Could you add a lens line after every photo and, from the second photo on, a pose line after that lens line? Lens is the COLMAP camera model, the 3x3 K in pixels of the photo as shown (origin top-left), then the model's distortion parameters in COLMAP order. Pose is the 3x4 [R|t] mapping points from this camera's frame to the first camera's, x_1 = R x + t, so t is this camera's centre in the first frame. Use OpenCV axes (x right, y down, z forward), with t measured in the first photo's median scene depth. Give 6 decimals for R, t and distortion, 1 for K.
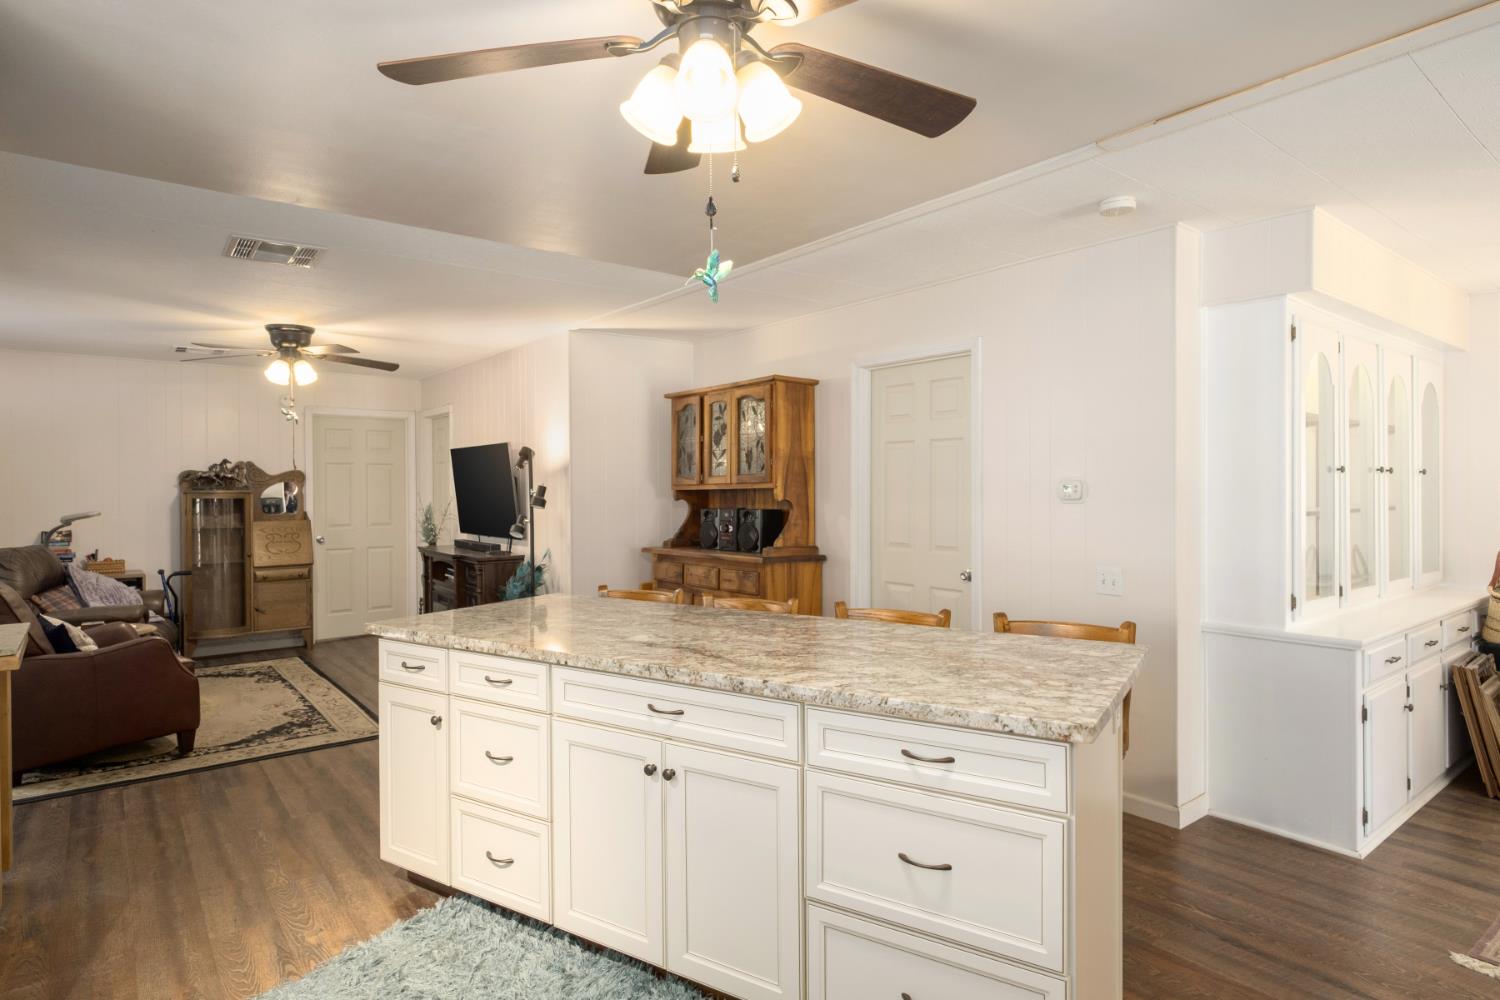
lens RADIAL K [[829.7, 0, 750.9], [0, 829.7, 491.8], [0, 0, 1]] dist [0.000714, 0.000695]
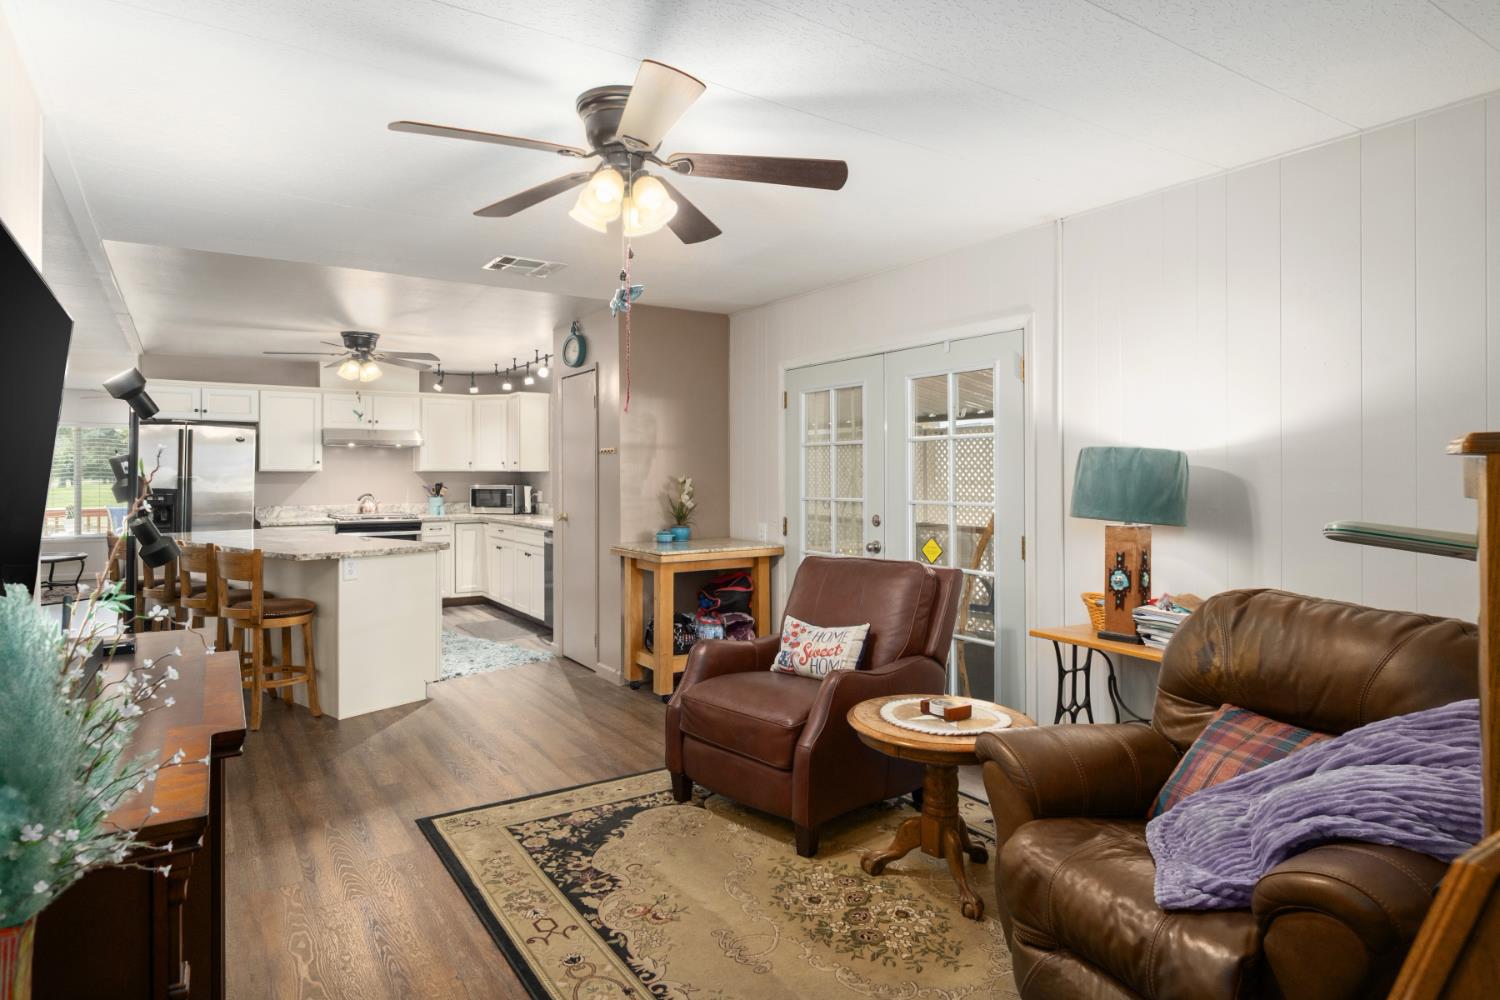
lens RADIAL K [[823.7, 0, 723.9], [0, 823.7, 479.5], [0, 0, 1]] dist [0.000669, 0.001186]
pose [[-0.995887, 0.003586, 0.090534, -0.534404], [0.004494, 0.999942, 0.009830, 0.003355], [-0.090493, 0.010197, -0.995845, 1.192878]]
